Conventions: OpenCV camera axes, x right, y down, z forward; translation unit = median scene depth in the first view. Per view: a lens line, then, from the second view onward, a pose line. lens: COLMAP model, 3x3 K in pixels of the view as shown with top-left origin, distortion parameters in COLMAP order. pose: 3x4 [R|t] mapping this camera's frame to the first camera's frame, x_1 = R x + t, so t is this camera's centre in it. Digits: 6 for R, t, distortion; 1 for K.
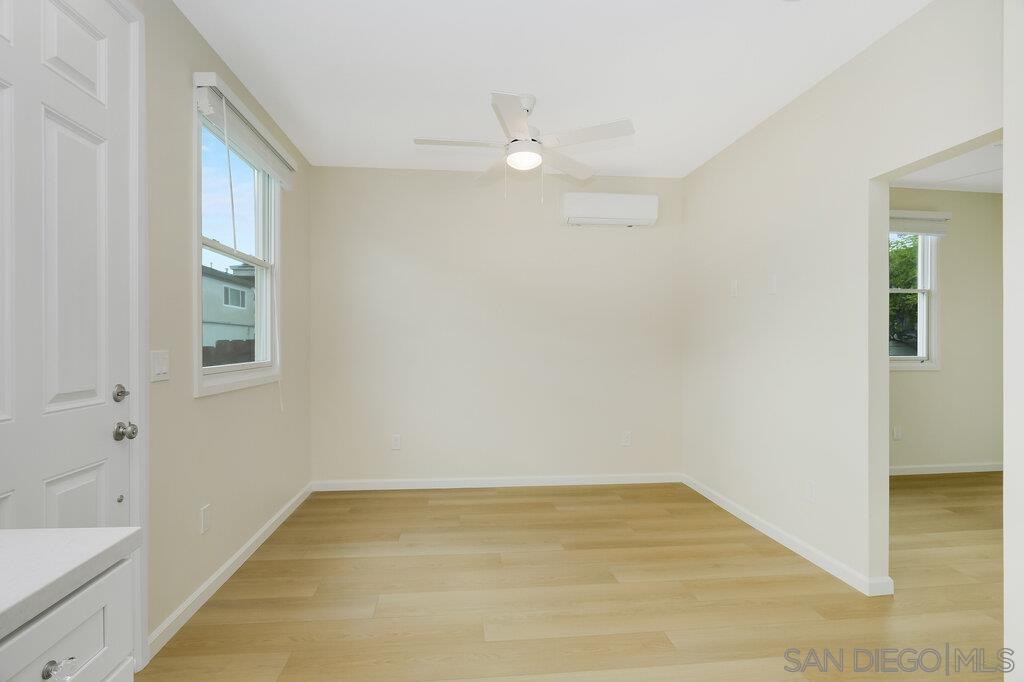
lens RADIAL K [[518.8, 0, 494.2], [0, 518.8, 347.3], [0, 0, 1]] dist [-0.004440, -0.000876]
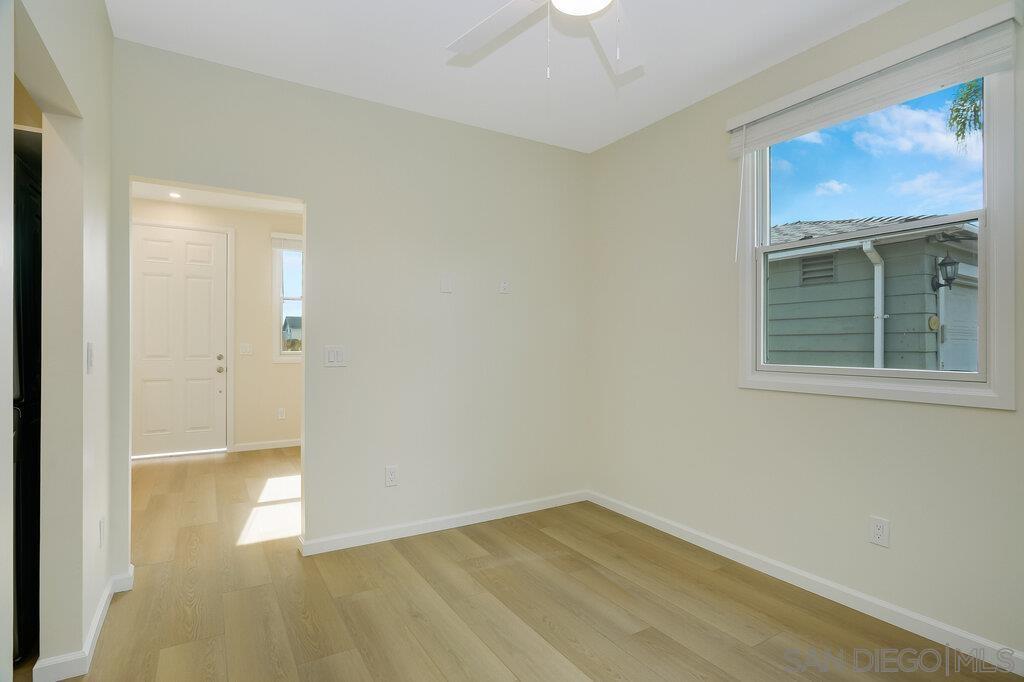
lens RADIAL K [[511.1, 0, 494.1], [0, 511.1, 343.0], [0, 0, 1]] dist [-0.000320, -0.000679]
pose [[0.423044, 0.007382, -0.906079, 1.961551], [-0.015019, 0.999887, 0.001133, -0.018086], [0.905985, 0.013129, 0.423107, 0.835793]]
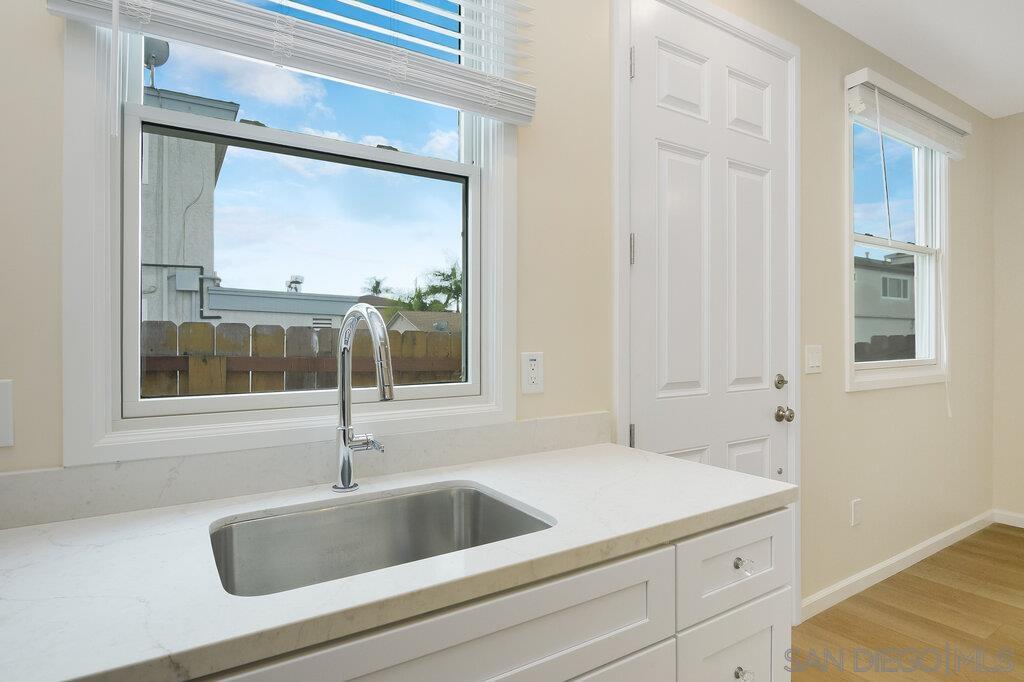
lens RADIAL K [[533.3, 0, 512.0], [0, 533.3, 341.0], [0, 0, 1]] dist [-0.004004, -0.001576]
pose [[0.461715, 0.001113, -0.887028, 0.050115], [-0.003866, 0.999992, -0.000758, 0.000011], [0.887020, 0.003779, 0.461716, -0.072546]]
